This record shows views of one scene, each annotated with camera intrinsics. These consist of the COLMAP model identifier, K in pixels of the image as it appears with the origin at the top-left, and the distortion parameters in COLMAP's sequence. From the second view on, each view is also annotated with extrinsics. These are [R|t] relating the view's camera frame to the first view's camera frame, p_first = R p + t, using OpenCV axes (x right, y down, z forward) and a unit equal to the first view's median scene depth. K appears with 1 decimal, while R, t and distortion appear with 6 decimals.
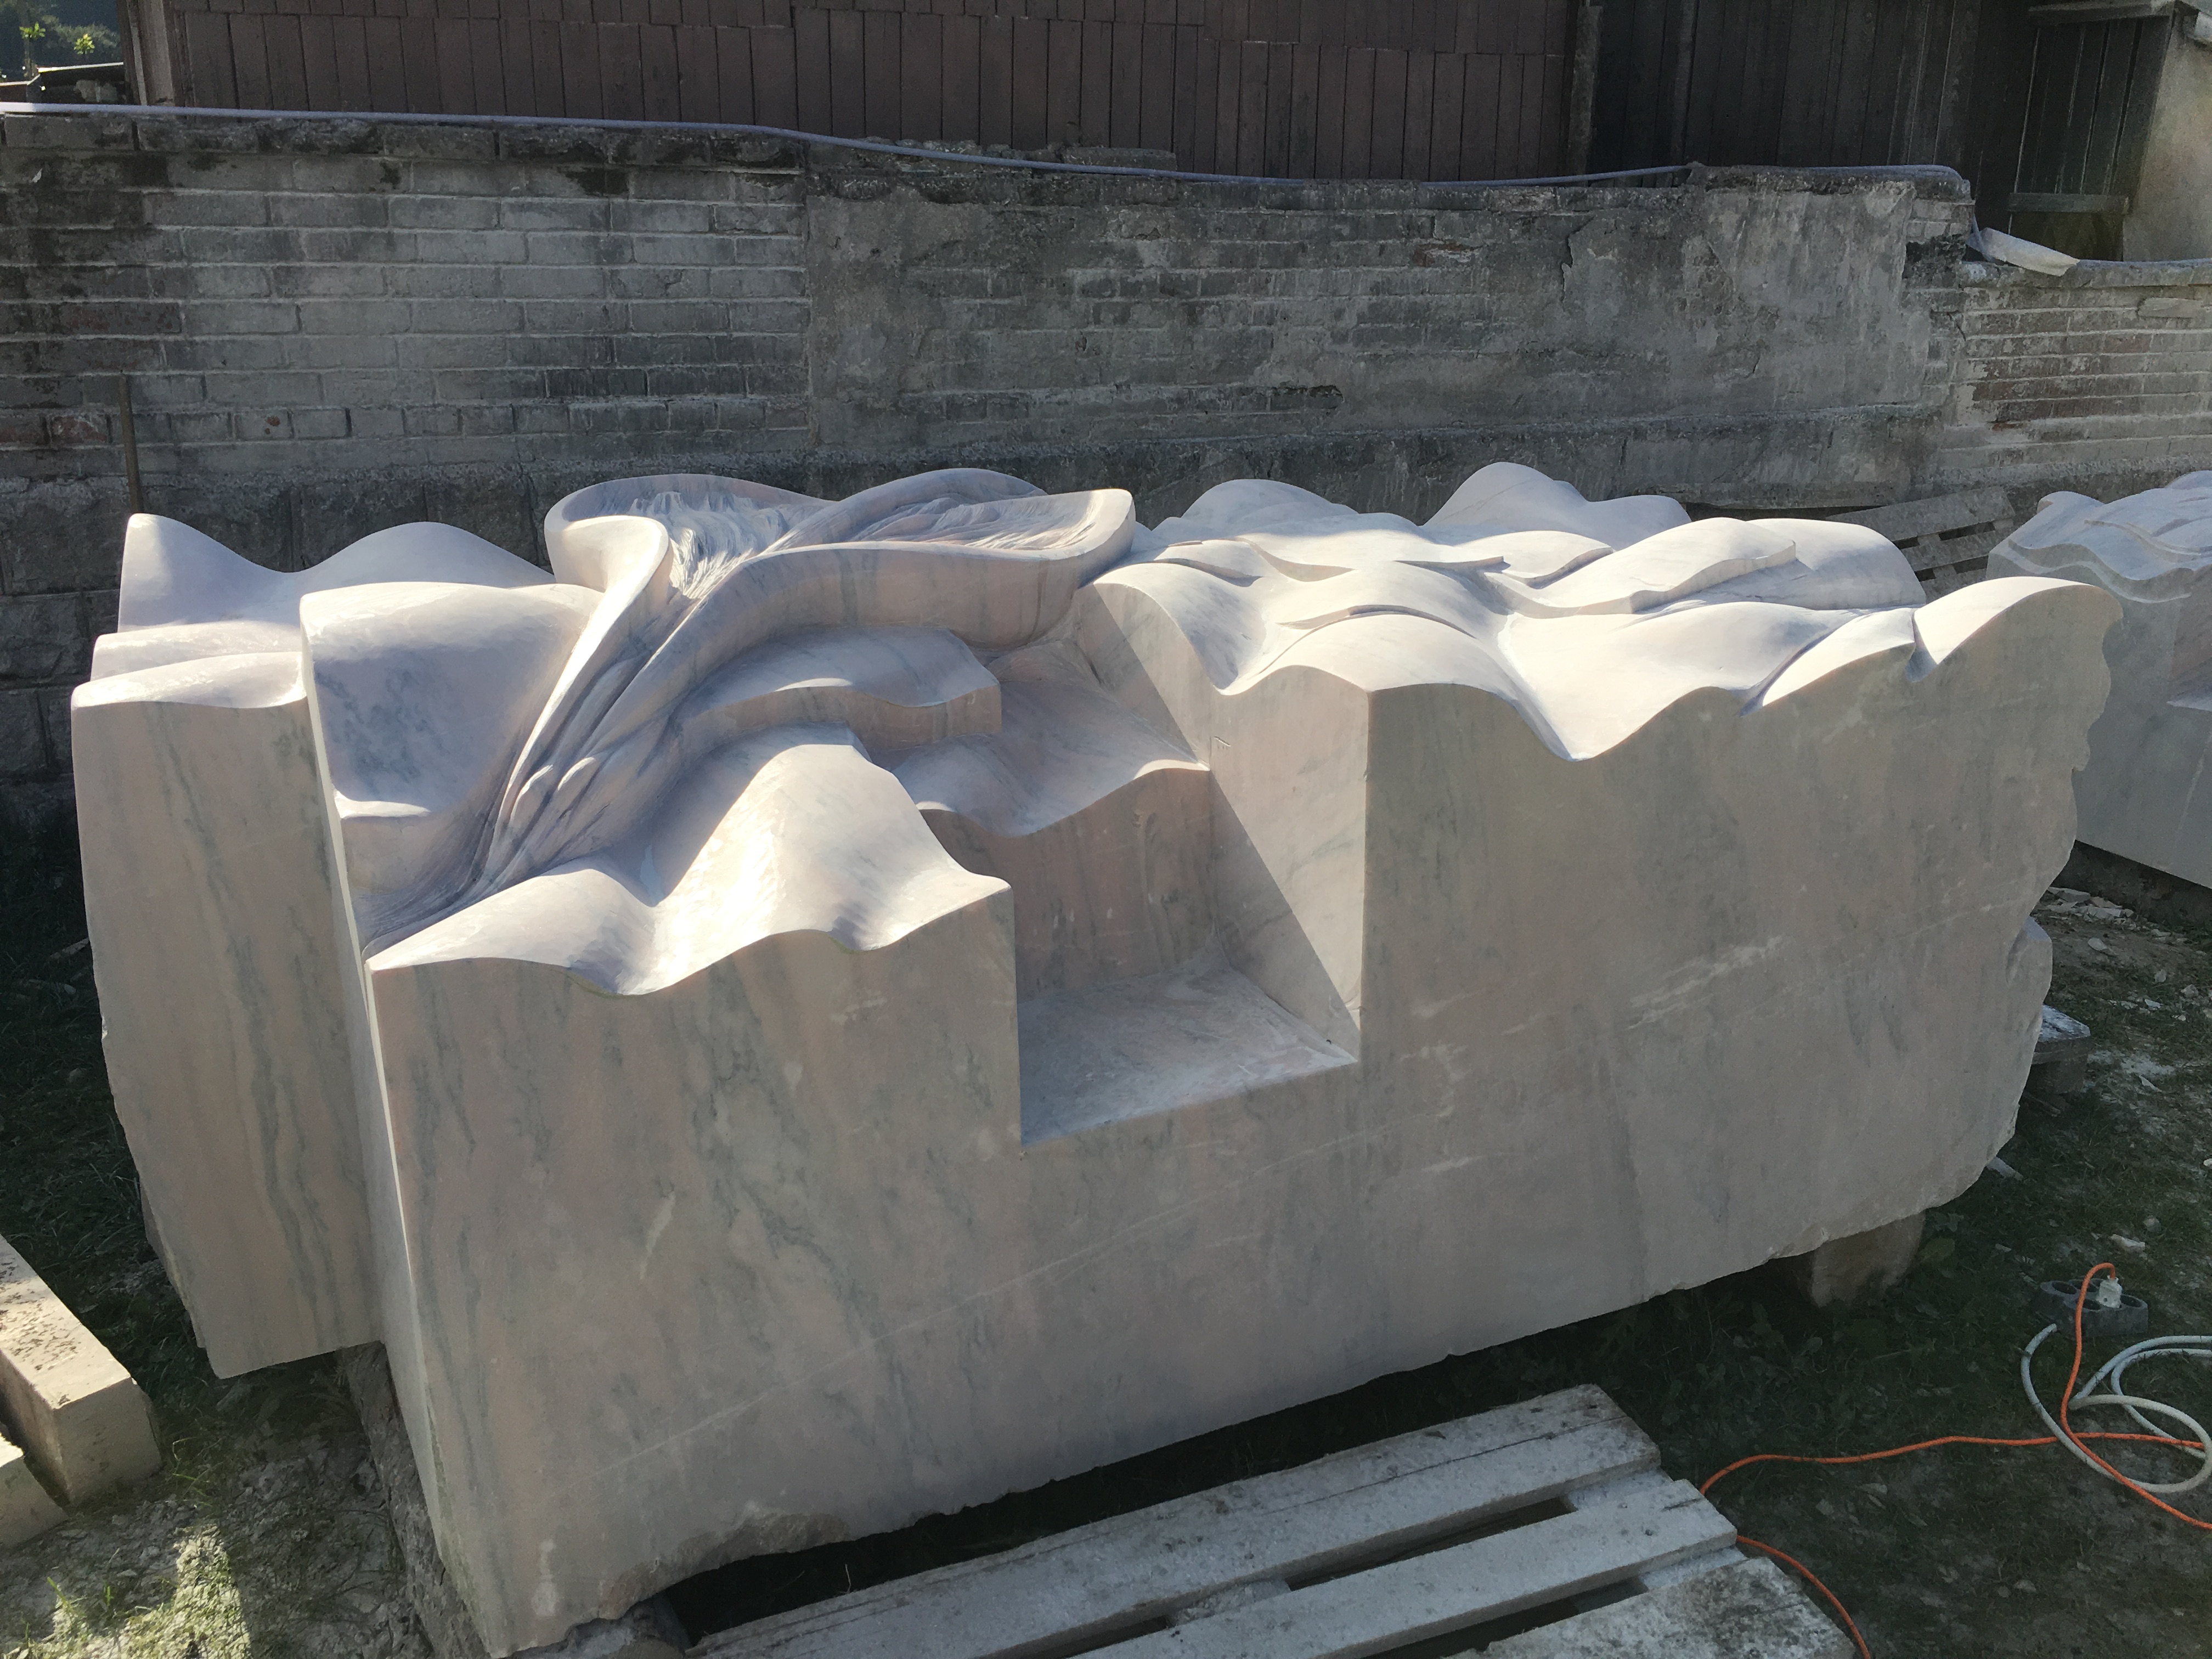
lens RADIAL K [[1880.7, 0, 1084.7], [0, 1880.7, 800.9], [0, 0, 1]] dist [0.085449, -0.109290]
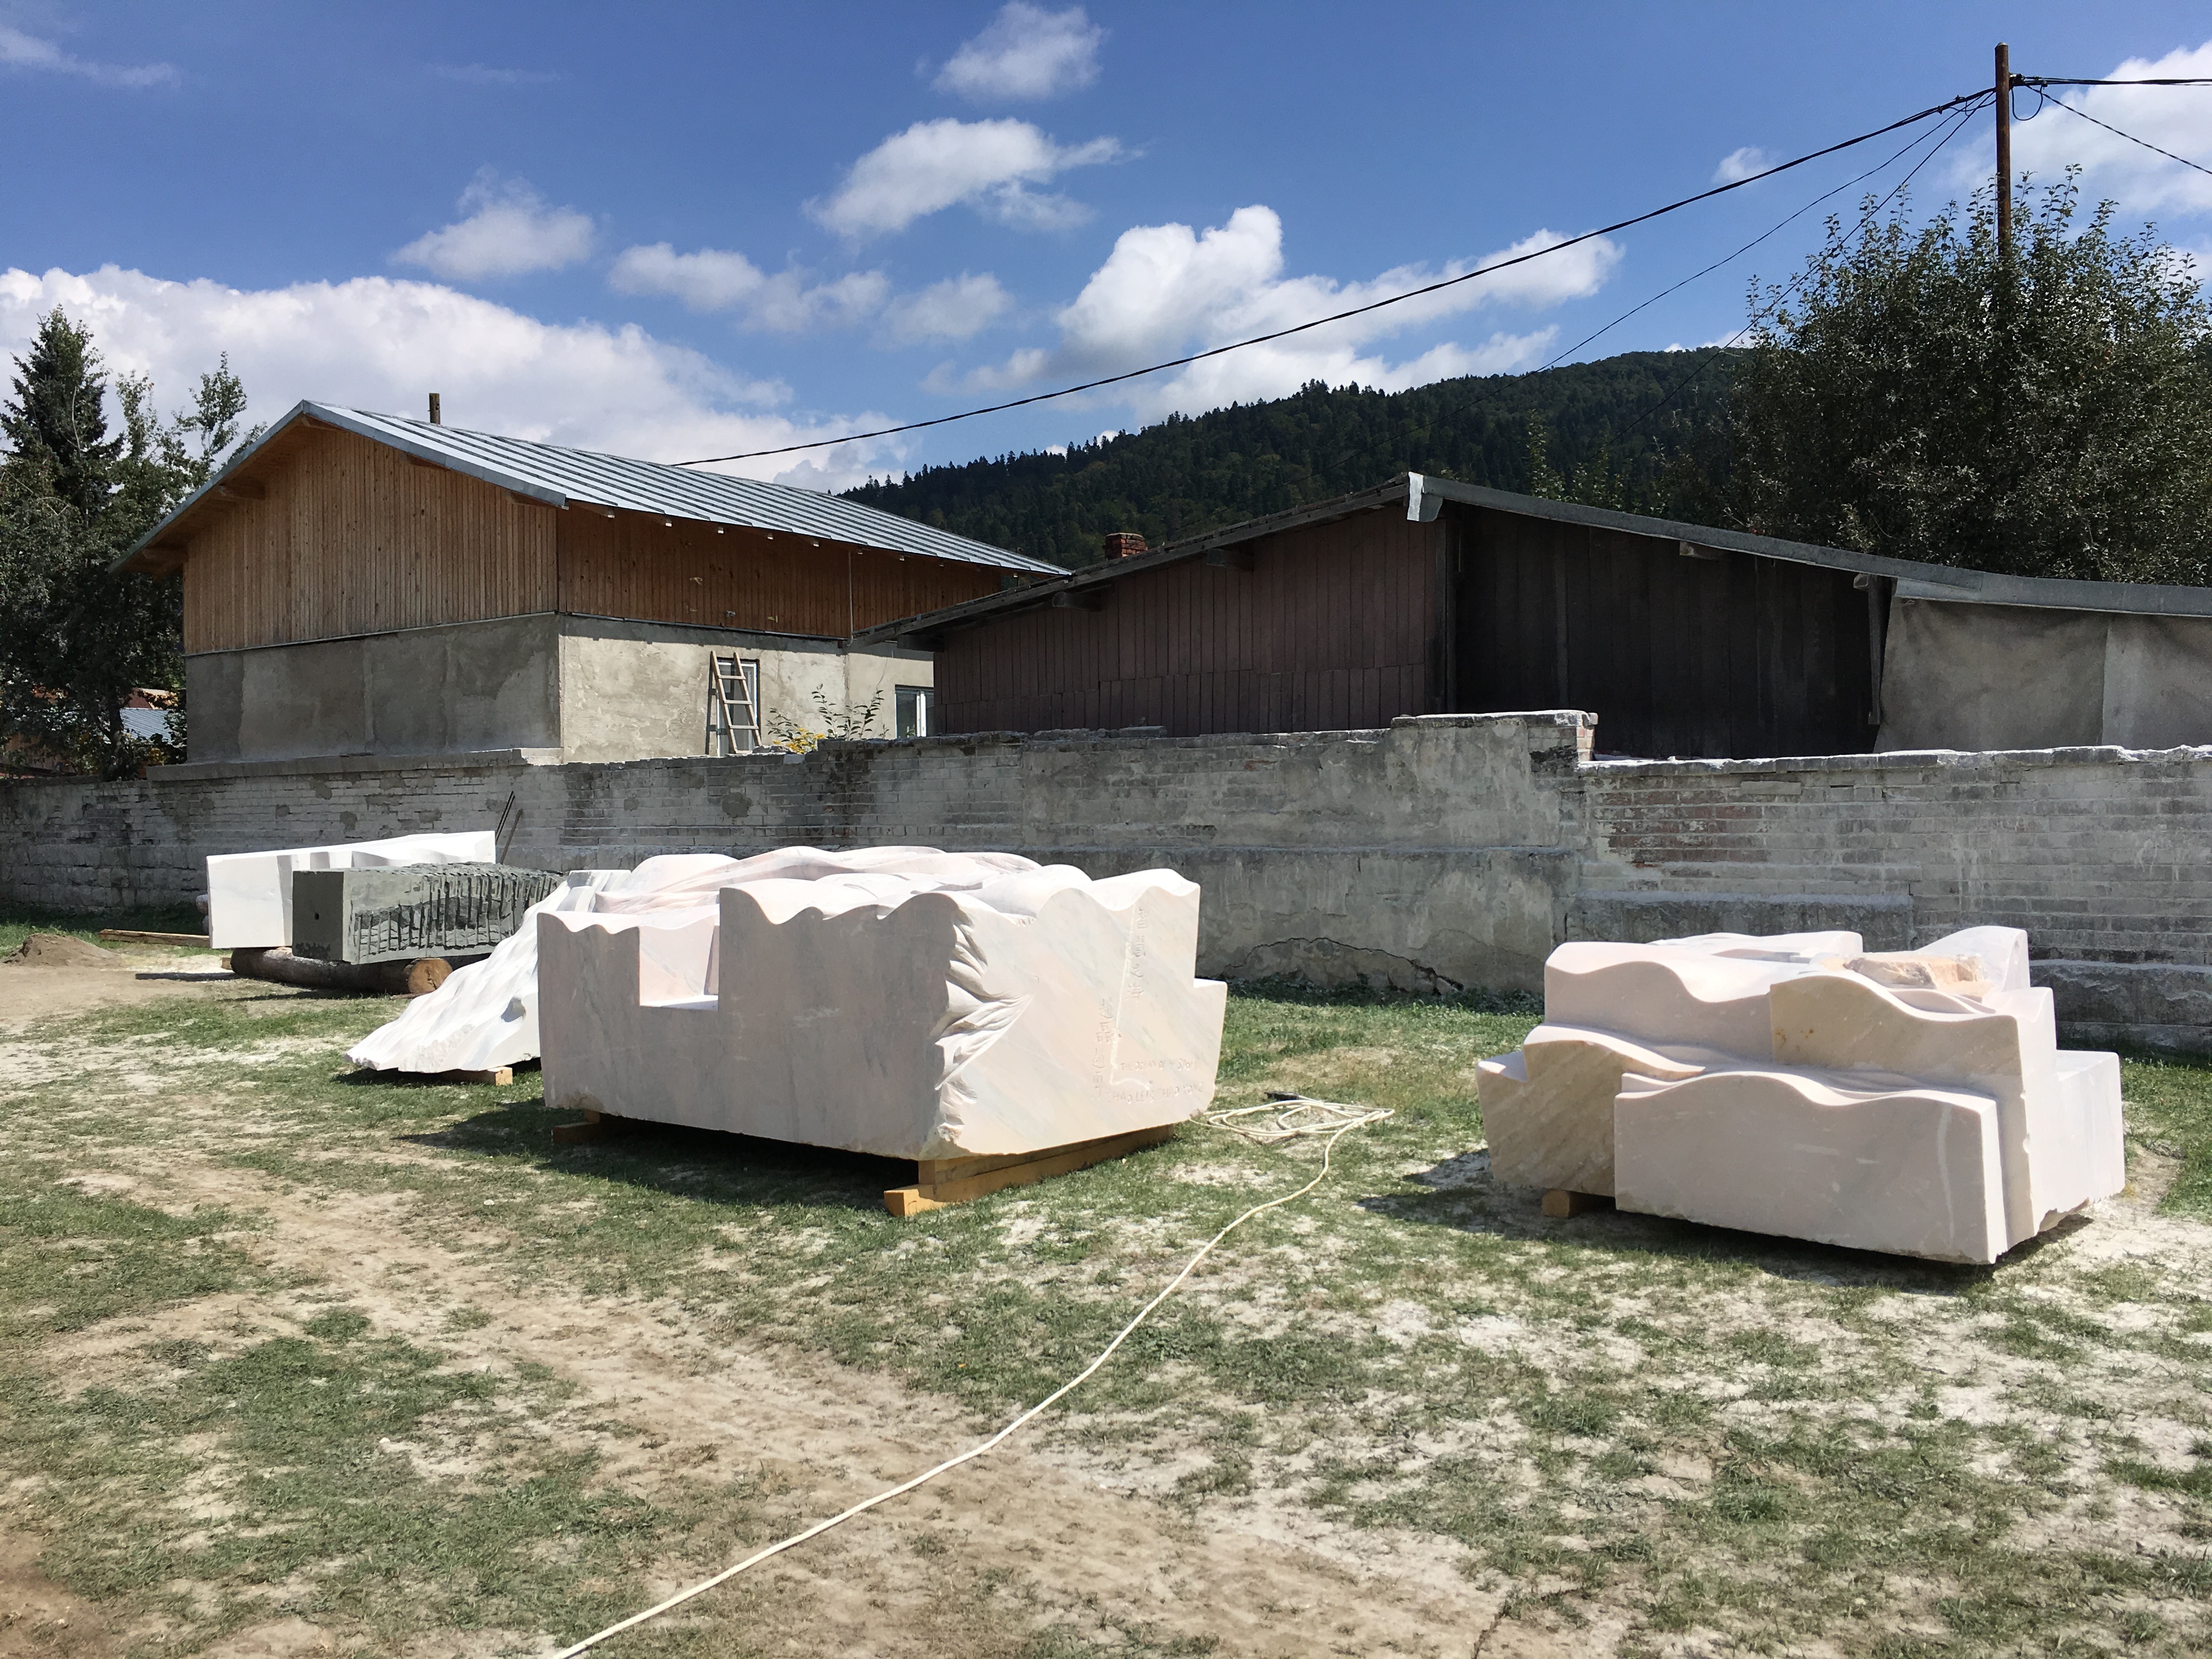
lens RADIAL K [[1880.7, 0, 1093.8], [0, 1880.7, 821.4], [0, 0, 1]] dist [0.085449, -0.109290]
pose [[0.449004, -0.010135, -0.893472, 2.072972], [-0.246310, 0.959790, -0.134667, 0.098506], [0.858911, 0.280537, 0.428453, -0.021527]]
